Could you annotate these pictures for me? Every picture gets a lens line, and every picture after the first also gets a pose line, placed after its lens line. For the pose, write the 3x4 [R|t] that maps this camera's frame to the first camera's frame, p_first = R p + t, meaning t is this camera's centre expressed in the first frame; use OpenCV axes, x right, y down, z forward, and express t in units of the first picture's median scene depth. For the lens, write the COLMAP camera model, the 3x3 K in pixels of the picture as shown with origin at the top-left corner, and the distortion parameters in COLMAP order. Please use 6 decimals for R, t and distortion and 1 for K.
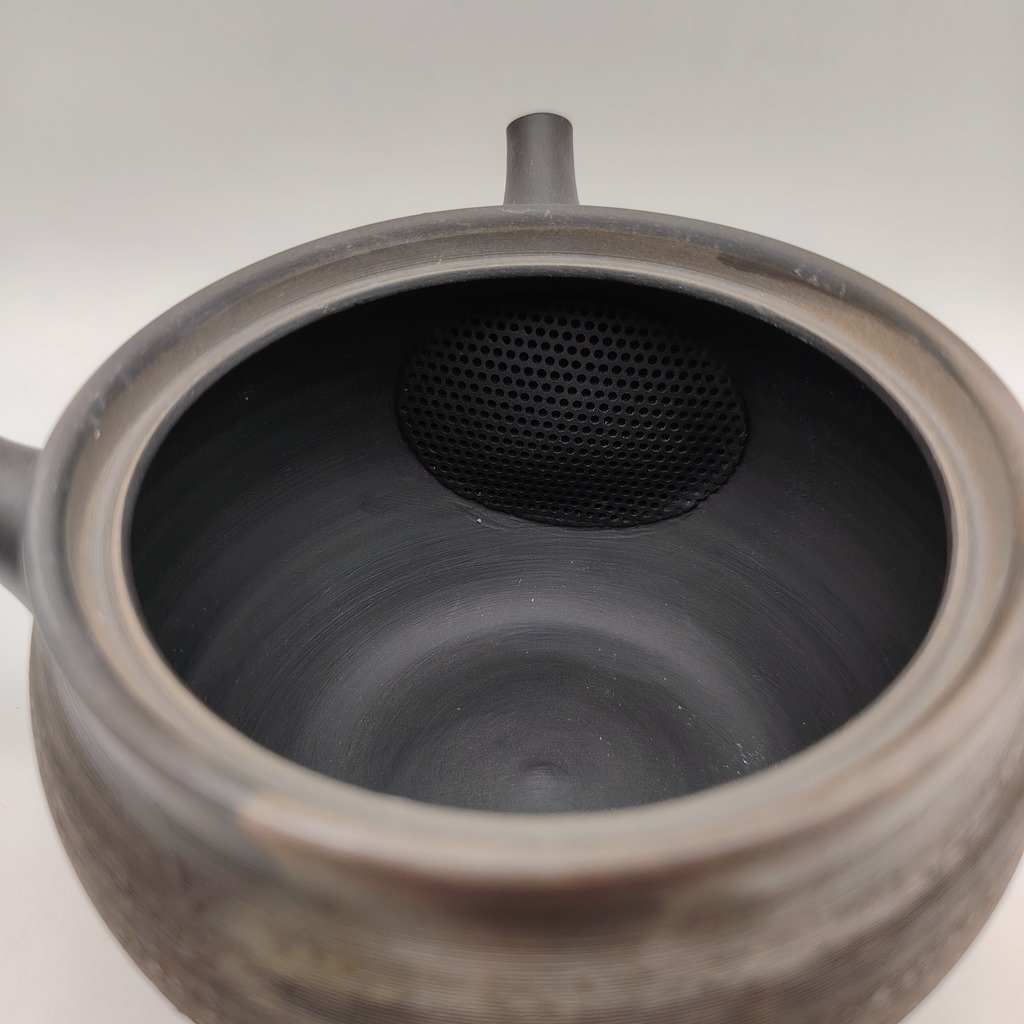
lens RADIAL K [[875.2, 0, 492.5], [0, 875.2, 538.9], [0, 0, 1]] dist [-0.004079, -0.004660]
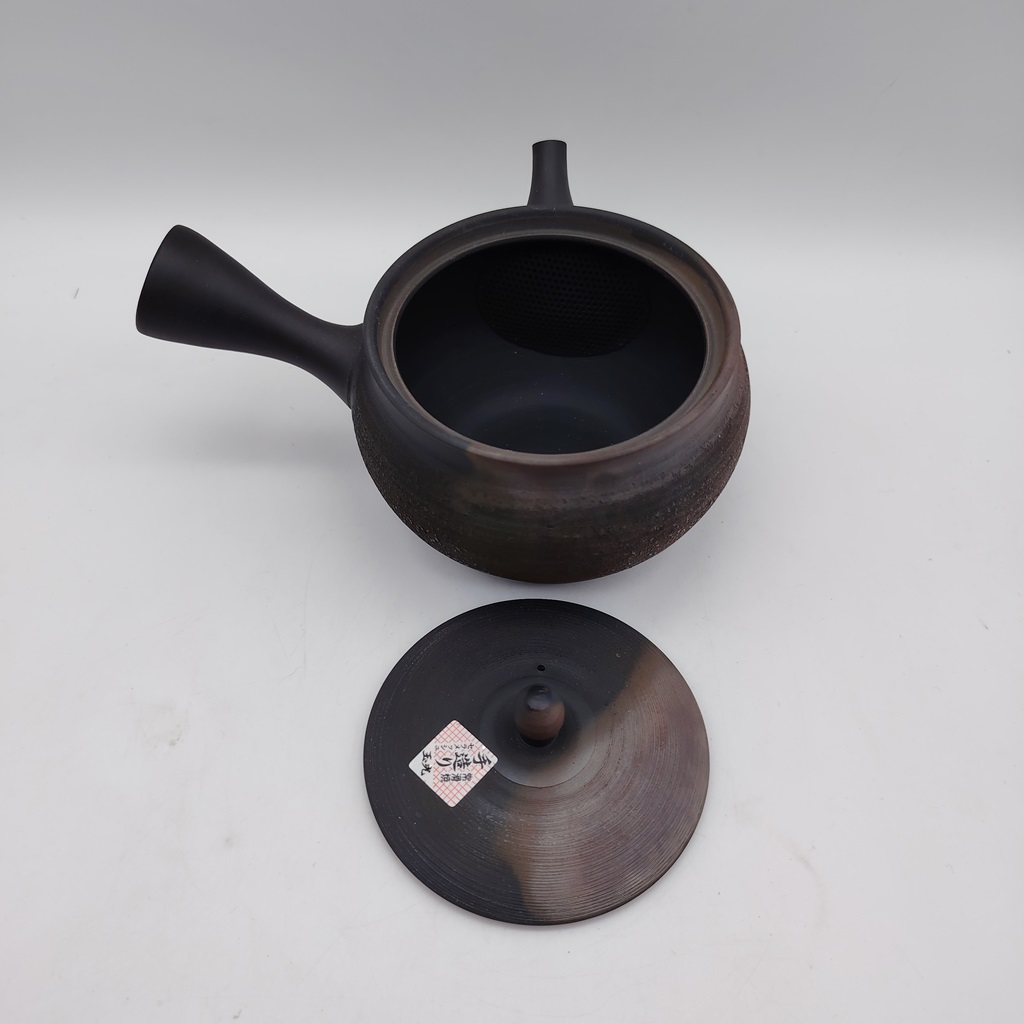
lens RADIAL K [[875.2, 0, 492.5], [0, 875.2, 538.9], [0, 0, 1]] dist [-0.004079, -0.004660]
pose [[0.999895, -0.002829, 0.014214, -0.111405], [-0.000283, 0.976775, 0.214270, -0.038165], [-0.014490, -0.214251, 0.976671, -1.165129]]
